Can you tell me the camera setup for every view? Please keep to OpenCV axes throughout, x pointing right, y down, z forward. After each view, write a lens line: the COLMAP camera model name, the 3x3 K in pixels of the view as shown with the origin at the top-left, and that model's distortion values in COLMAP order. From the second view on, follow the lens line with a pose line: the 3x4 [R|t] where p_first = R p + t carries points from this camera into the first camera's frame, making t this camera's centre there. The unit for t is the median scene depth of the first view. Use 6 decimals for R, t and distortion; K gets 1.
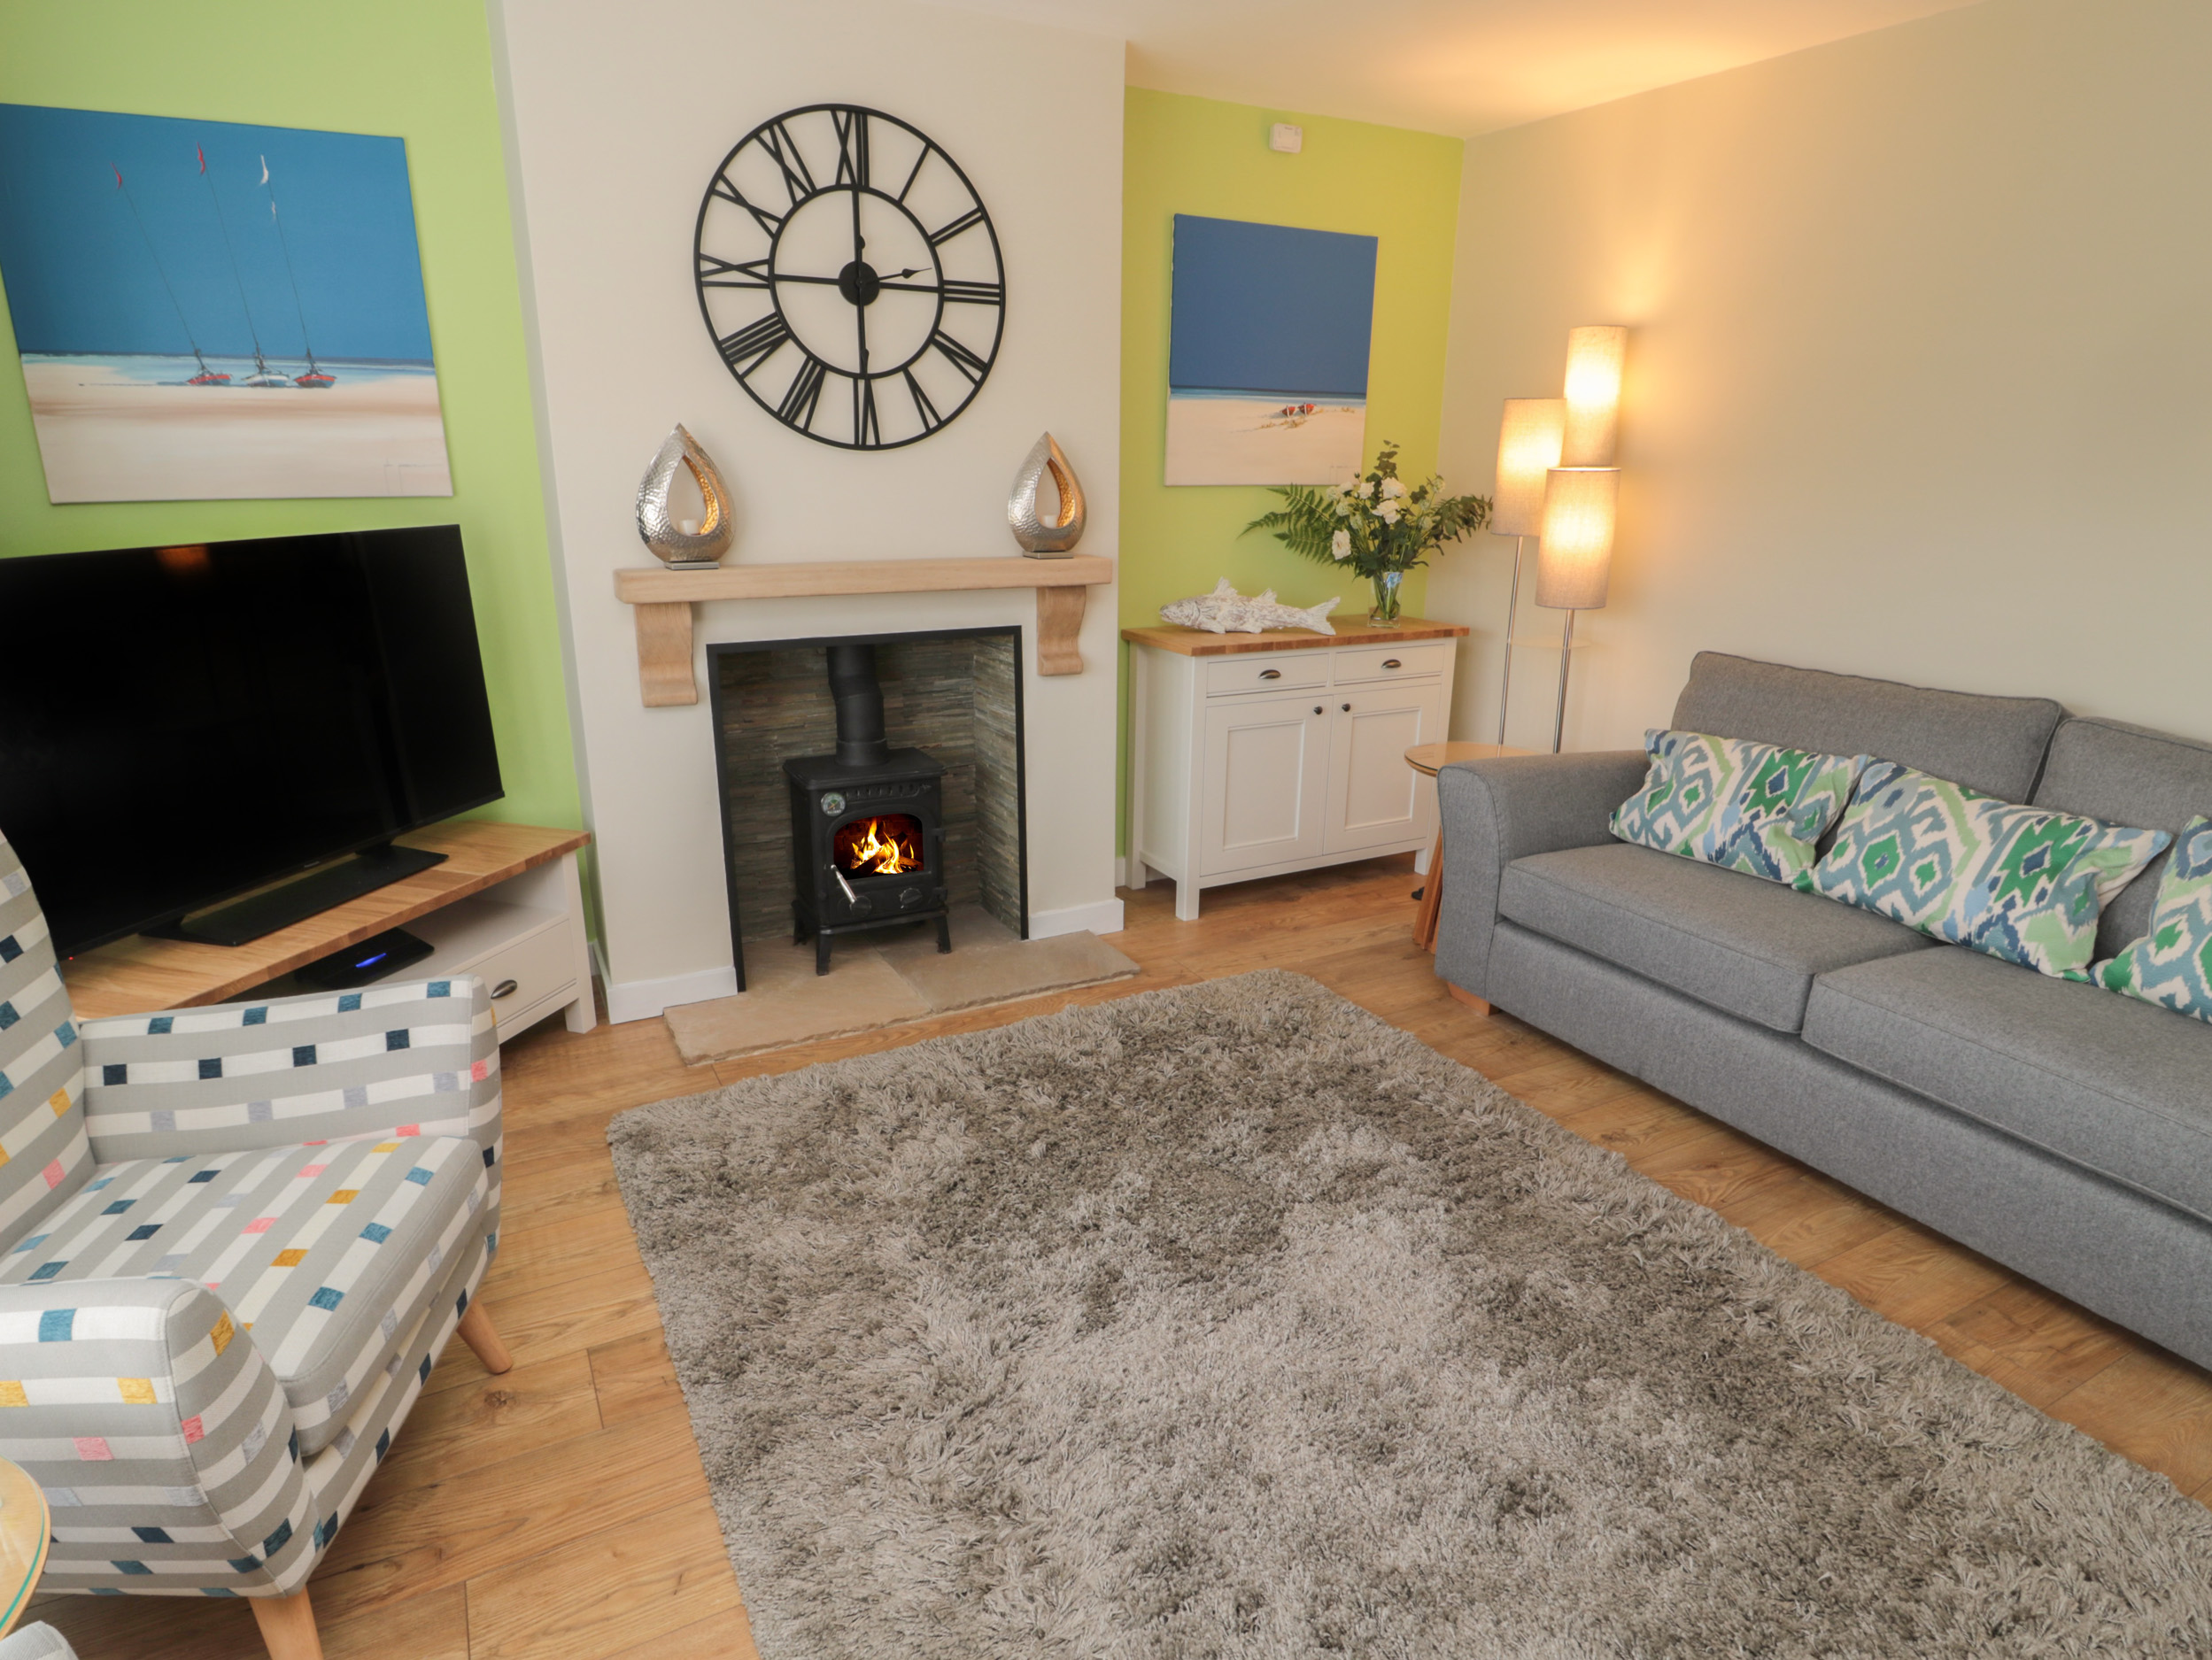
lens RADIAL K [[1231.6, 0, 1086.0], [0, 1231.6, 828.7], [0, 0, 1]] dist [-0.000643, -0.013985]
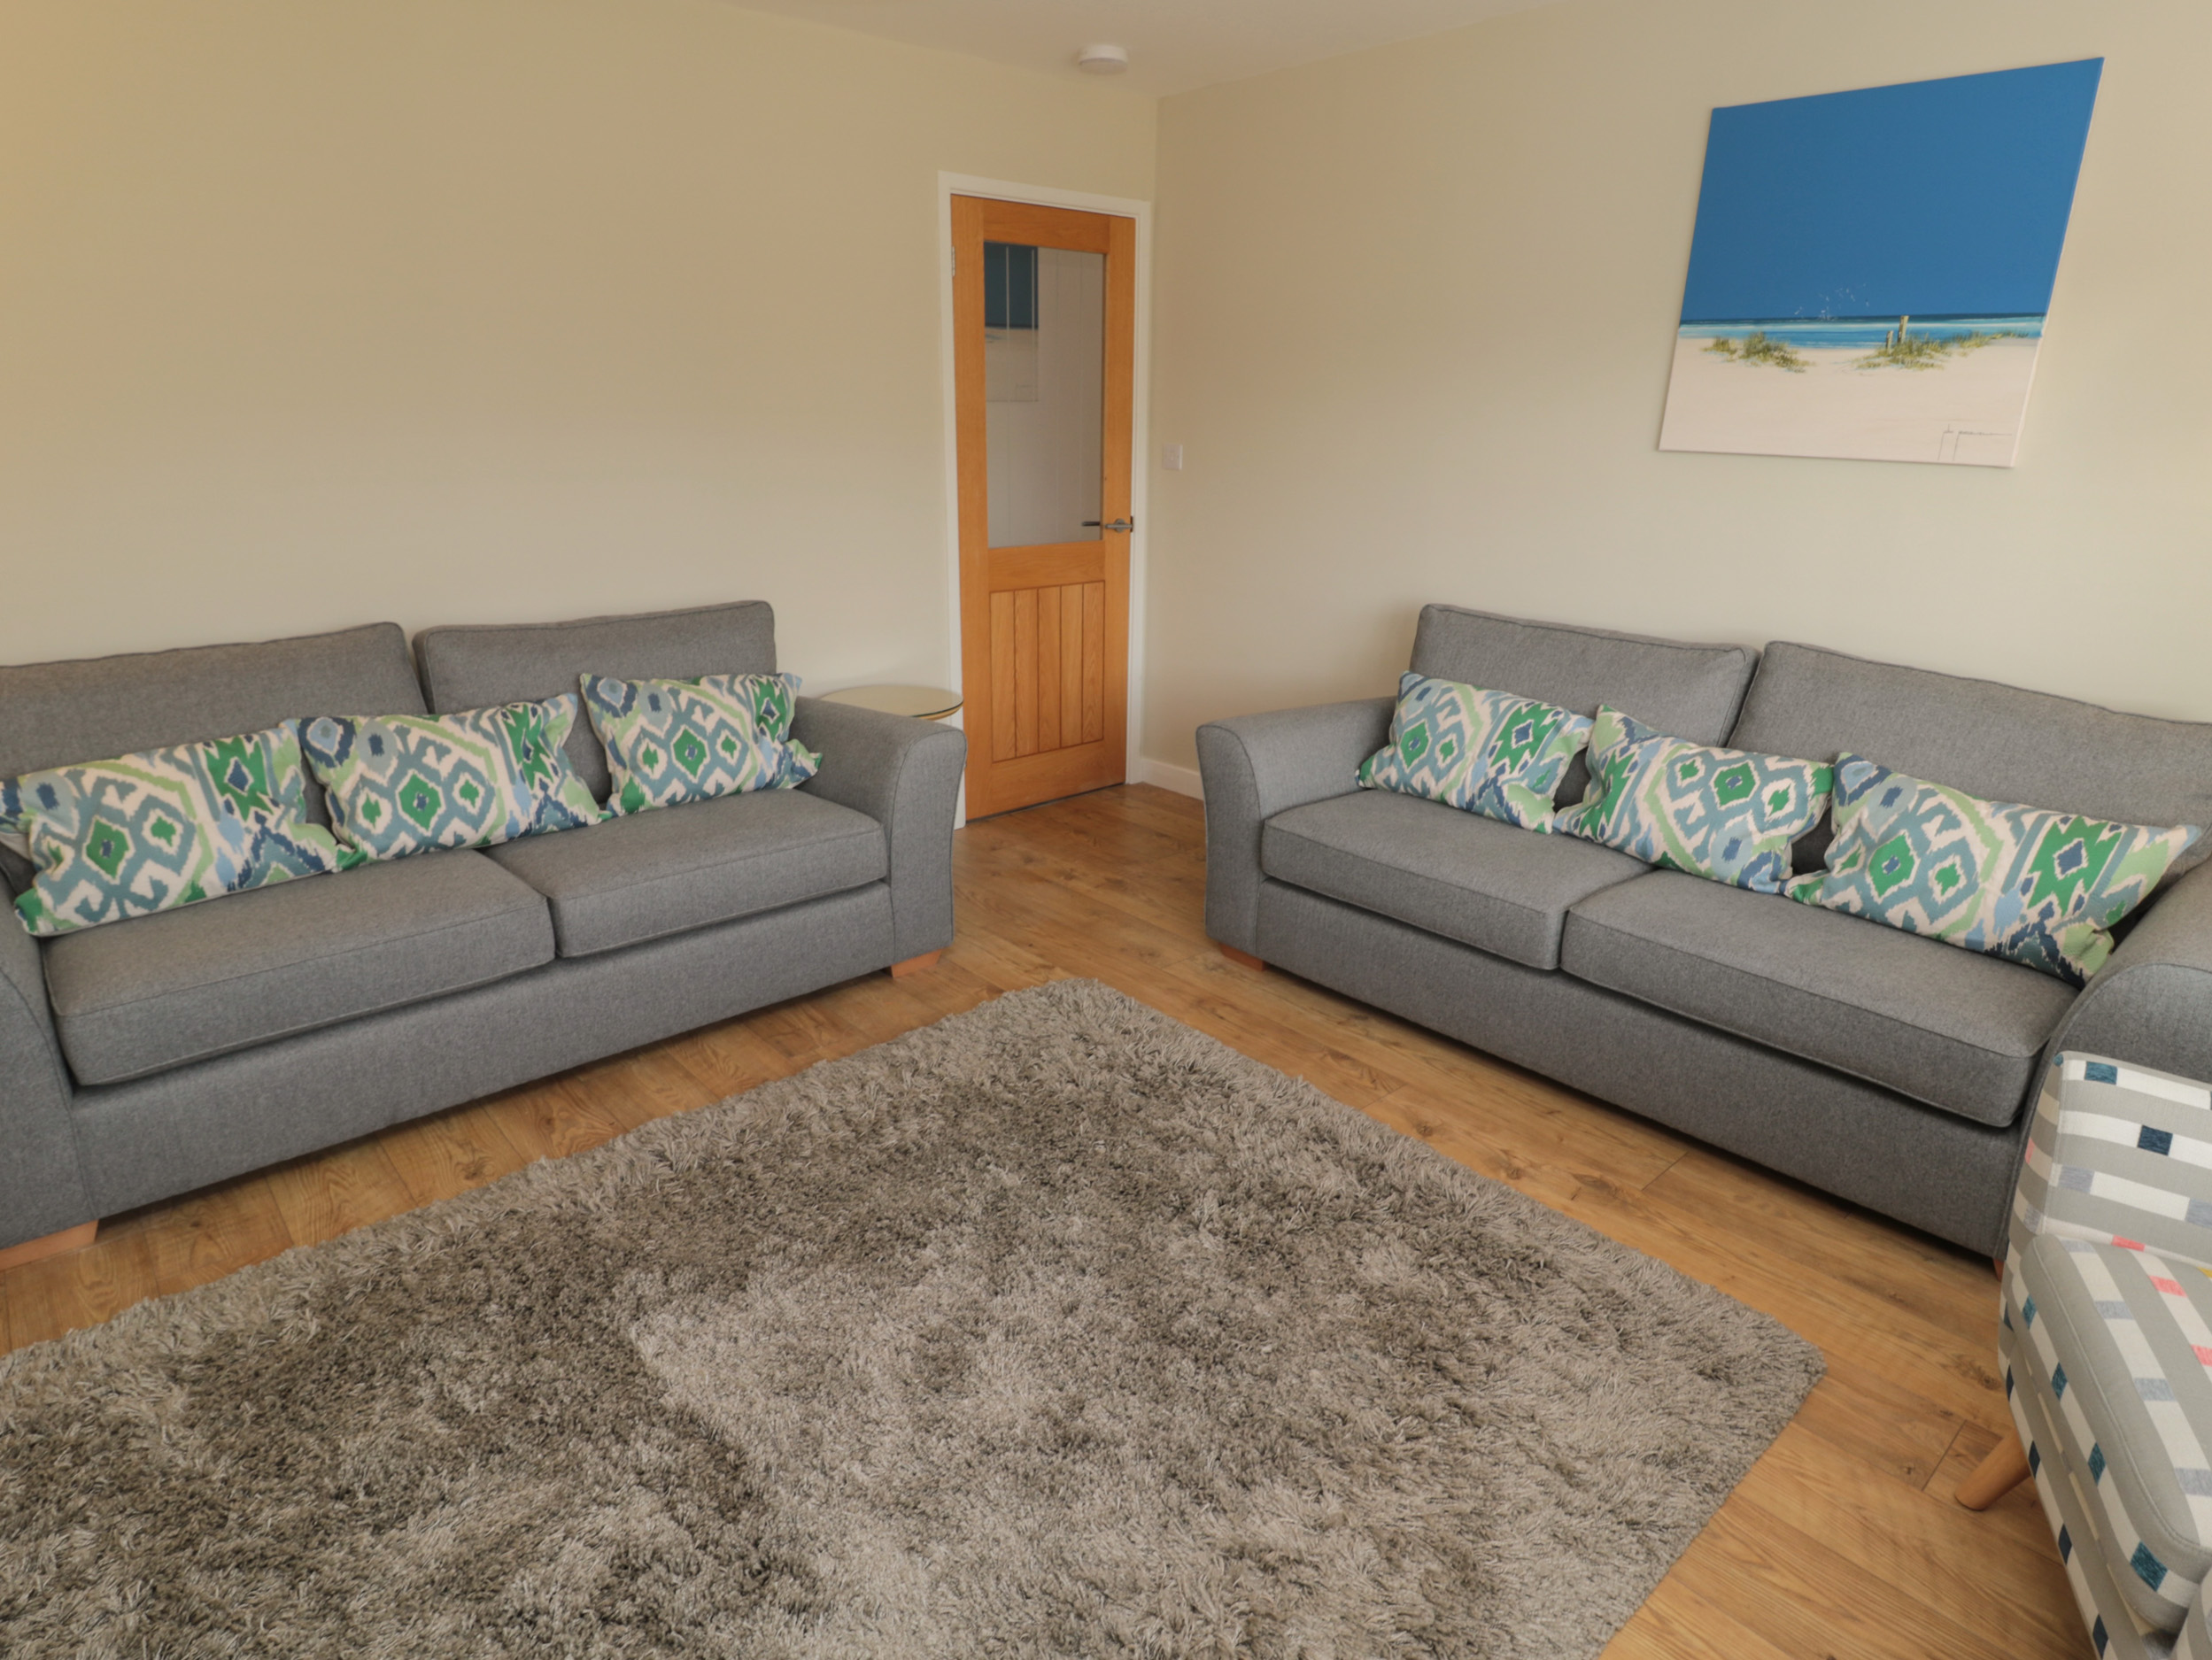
lens RADIAL K [[1231.6, 0, 1086.0], [0, 1231.6, 828.7], [0, 0, 1]] dist [-0.000643, -0.013985]
pose [[-0.230563, -0.319642, 0.919059, -0.426970], [0.271089, 0.886012, 0.376156, -0.190112], [-0.934533, 0.335875, -0.117630, 0.625836]]
